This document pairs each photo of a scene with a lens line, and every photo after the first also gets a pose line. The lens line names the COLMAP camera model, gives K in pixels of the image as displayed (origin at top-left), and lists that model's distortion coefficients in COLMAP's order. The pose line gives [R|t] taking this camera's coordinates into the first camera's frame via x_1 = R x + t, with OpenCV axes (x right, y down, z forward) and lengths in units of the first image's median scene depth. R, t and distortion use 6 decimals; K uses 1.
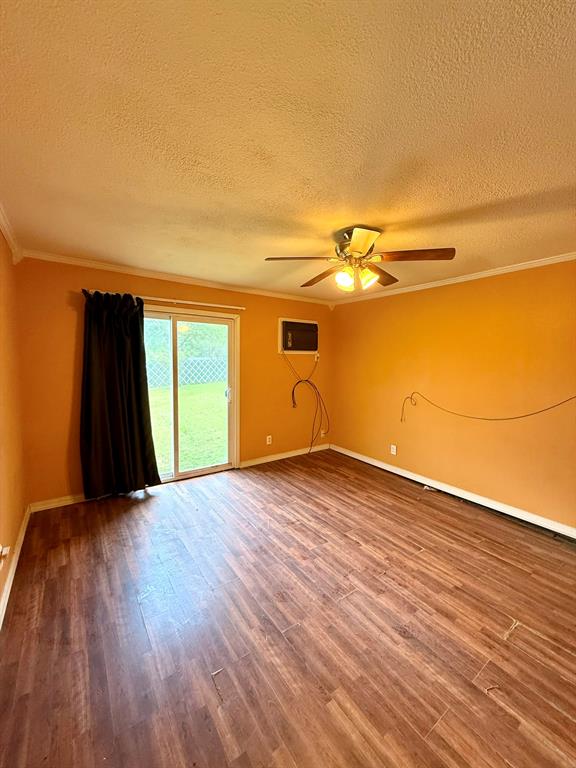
lens RADIAL K [[306.5, 0, 286.7], [0, 306.5, 383.3], [0, 0, 1]] dist [0.001966, 0.000252]
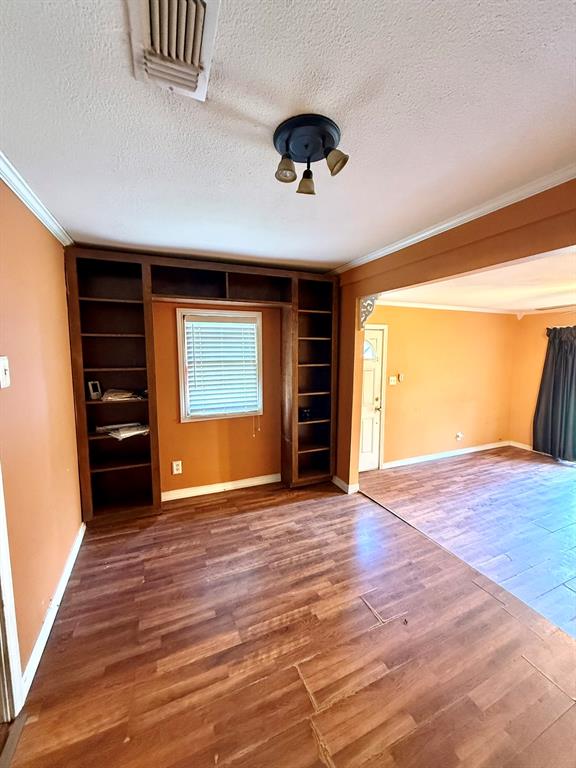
lens RADIAL K [[306.5, 0, 291.7], [0, 306.5, 379.0], [0, 0, 1]] dist [0.001966, 0.000252]
pose [[-0.205362, 0.084397, -0.975040, 1.501726], [-0.077284, 0.991765, 0.102122, -0.100321], [0.975630, 0.096327, -0.197148, -0.017947]]
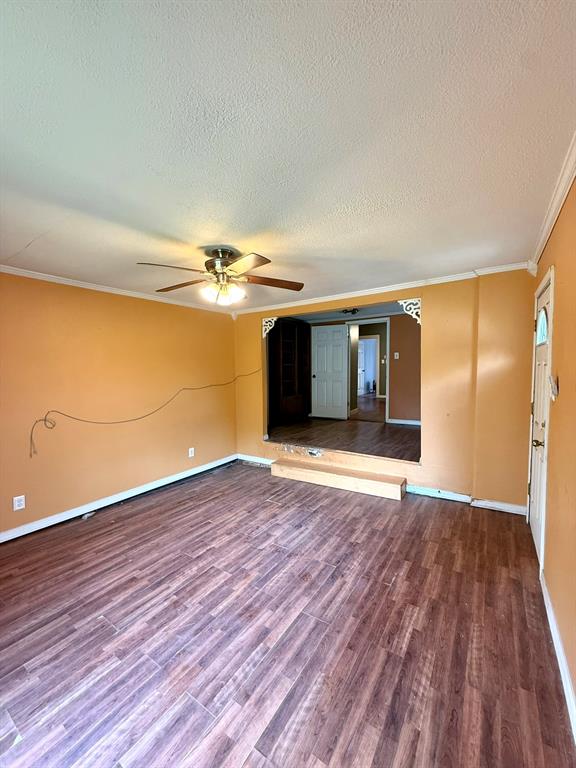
lens RADIAL K [[306.5, 0, 289.1], [0, 306.5, 384.4], [0, 0, 1]] dist [0.001966, 0.000252]
pose [[-0.356062, -0.058590, 0.932624, -0.774352], [0.079241, 0.992545, 0.092608, -0.093996], [-0.931097, 0.106876, -0.348765, 1.047138]]
